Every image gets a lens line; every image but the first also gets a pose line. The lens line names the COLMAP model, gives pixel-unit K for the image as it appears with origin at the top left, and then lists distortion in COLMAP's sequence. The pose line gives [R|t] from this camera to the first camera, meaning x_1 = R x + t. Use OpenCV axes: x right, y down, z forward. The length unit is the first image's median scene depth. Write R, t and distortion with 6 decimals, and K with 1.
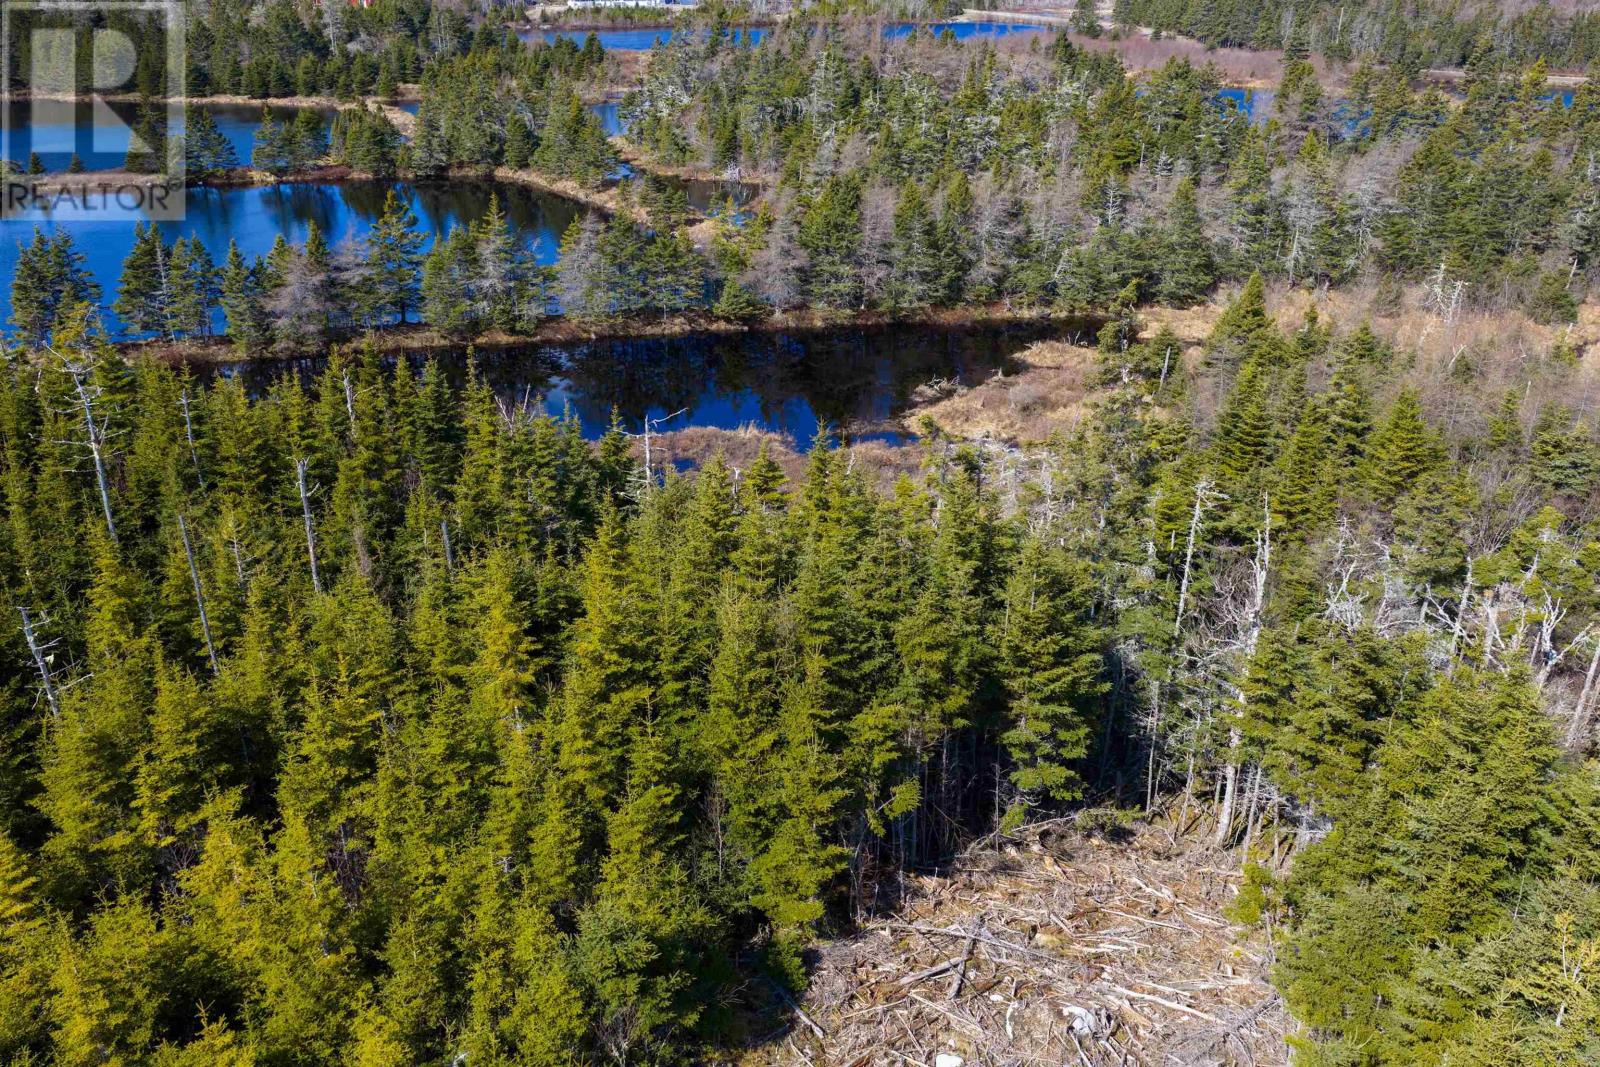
lens RADIAL K [[1296.3, 0, 800.0], [0, 1296.3, 533.5], [0, 0, 1]] dist [0.028384, -0.057353]
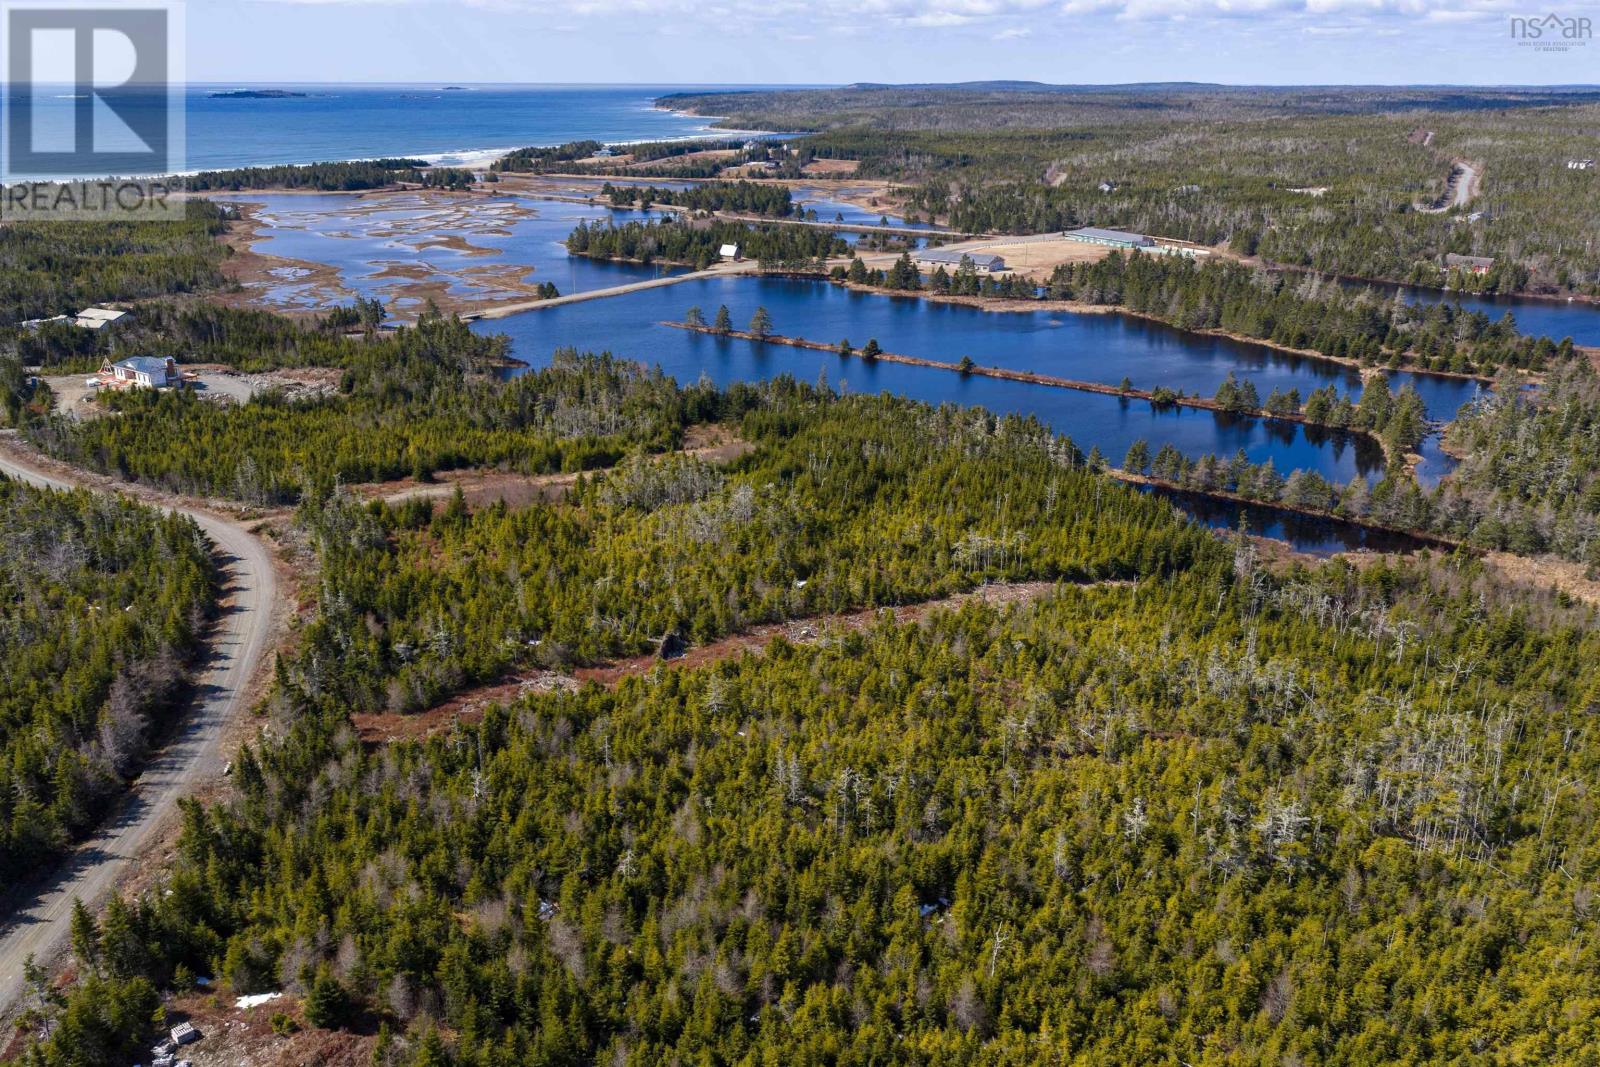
lens RADIAL K [[1296.3, 0, 800.0], [0, 1296.3, 533.5], [0, 0, 1]] dist [0.028384, -0.057353]
pose [[0.622735, 0.254866, -0.739760, 1.275448], [-0.320487, 0.945596, 0.055994, 0.084068], [0.713785, 0.202214, 0.670537, -1.654884]]
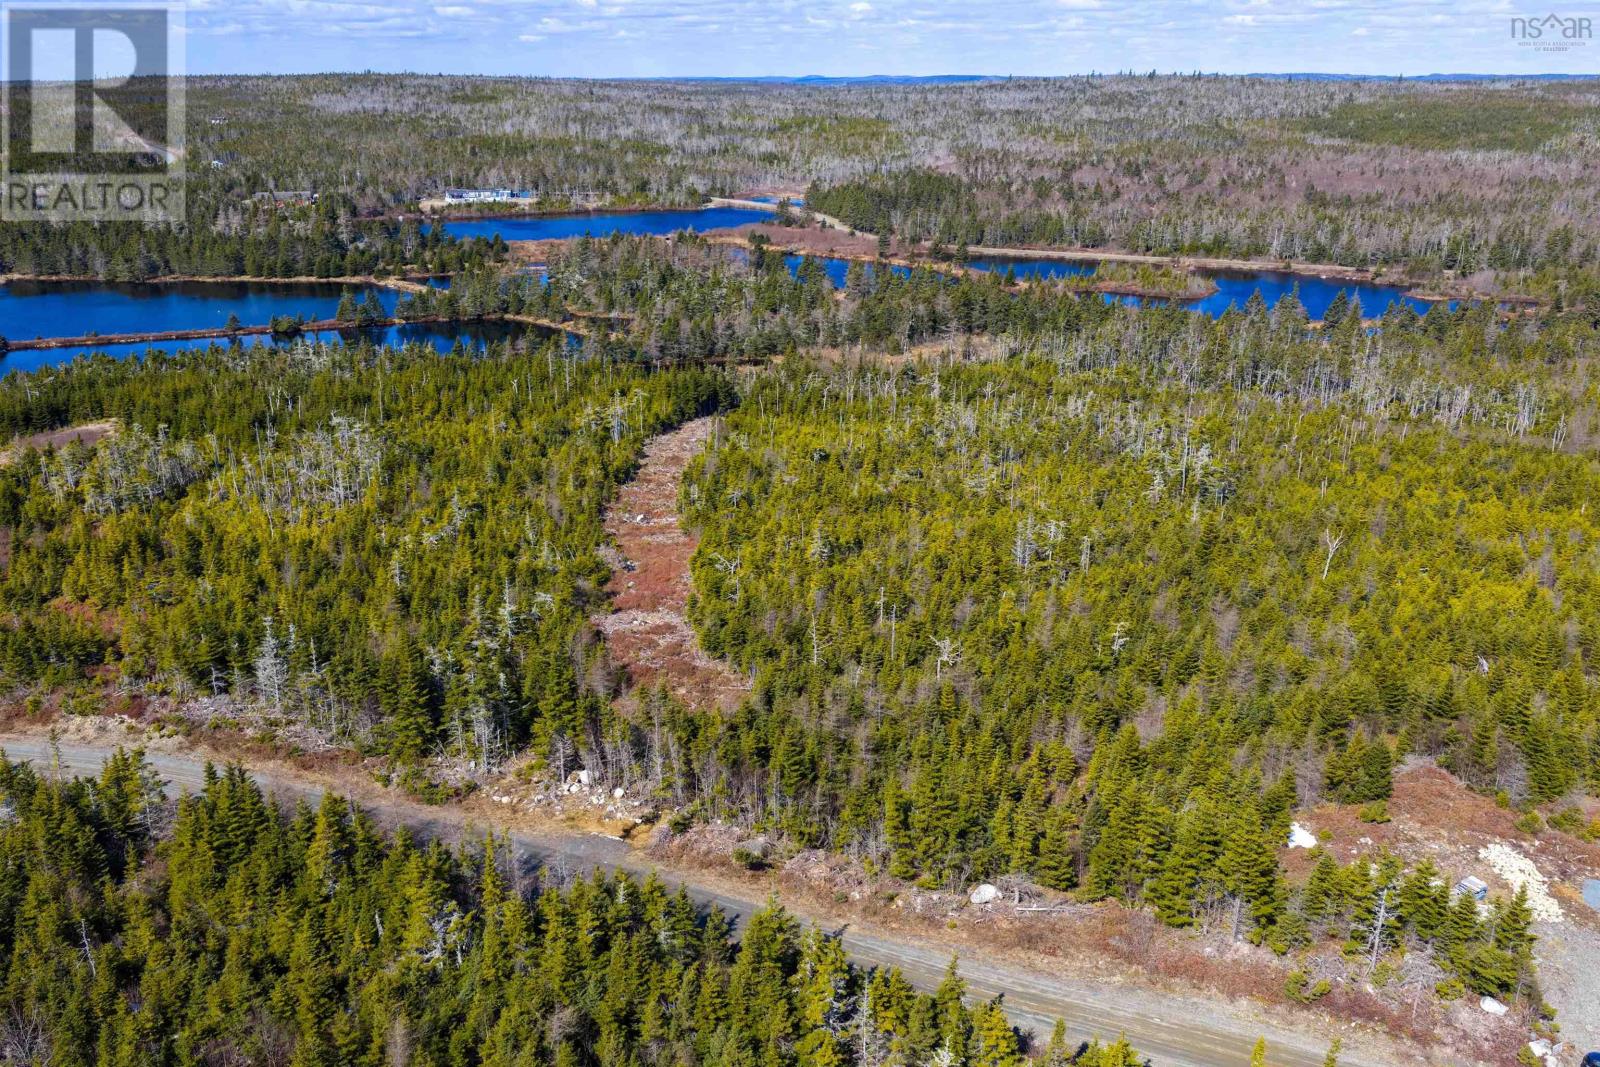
lens RADIAL K [[1296.3, 0, 800.0], [0, 1296.3, 533.5], [0, 0, 1]] dist [0.028384, -0.057353]
pose [[0.984070, -0.055918, 0.168760, -0.216154], [0.070827, 0.993975, -0.083652, 0.512199], [-0.163065, 0.094272, 0.982101, -2.012304]]
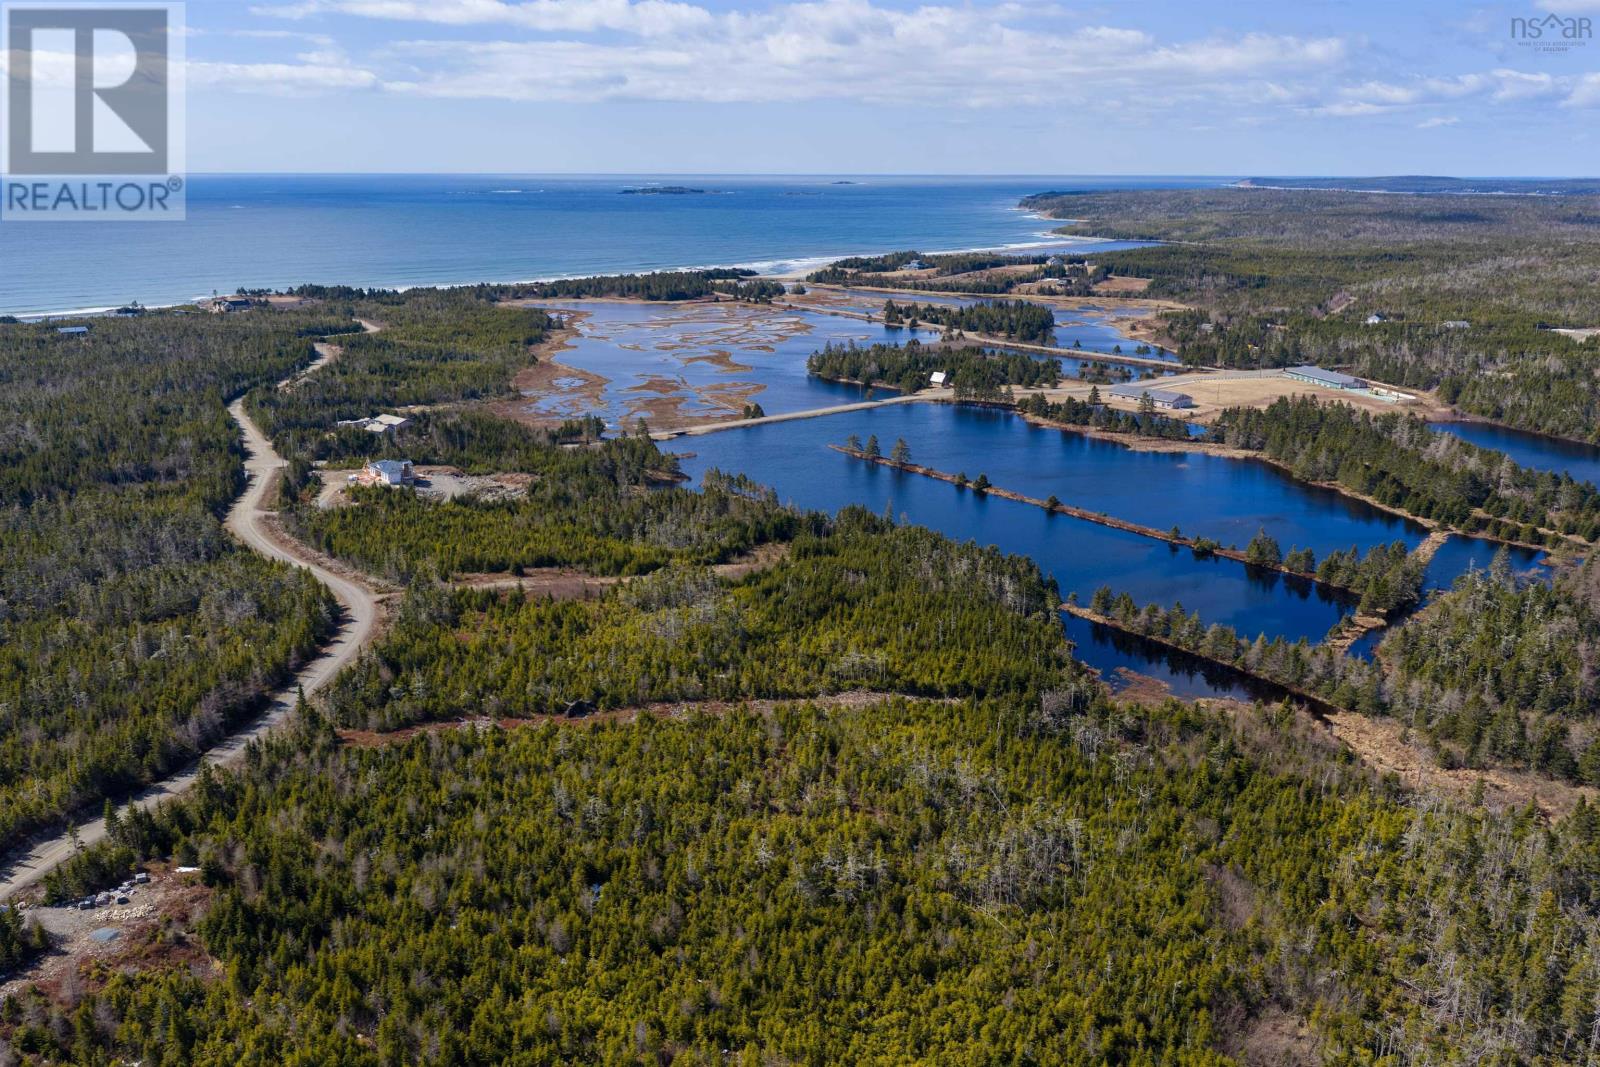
lens RADIAL K [[1296.3, 0, 800.0], [0, 1296.3, 533.5], [0, 0, 1]] dist [0.028384, -0.057353]
pose [[0.391676, 0.239105, -0.888493, 2.255932], [-0.378574, 0.921999, 0.081235, -0.310899], [0.838613, 0.304543, 0.451644, -1.439222]]
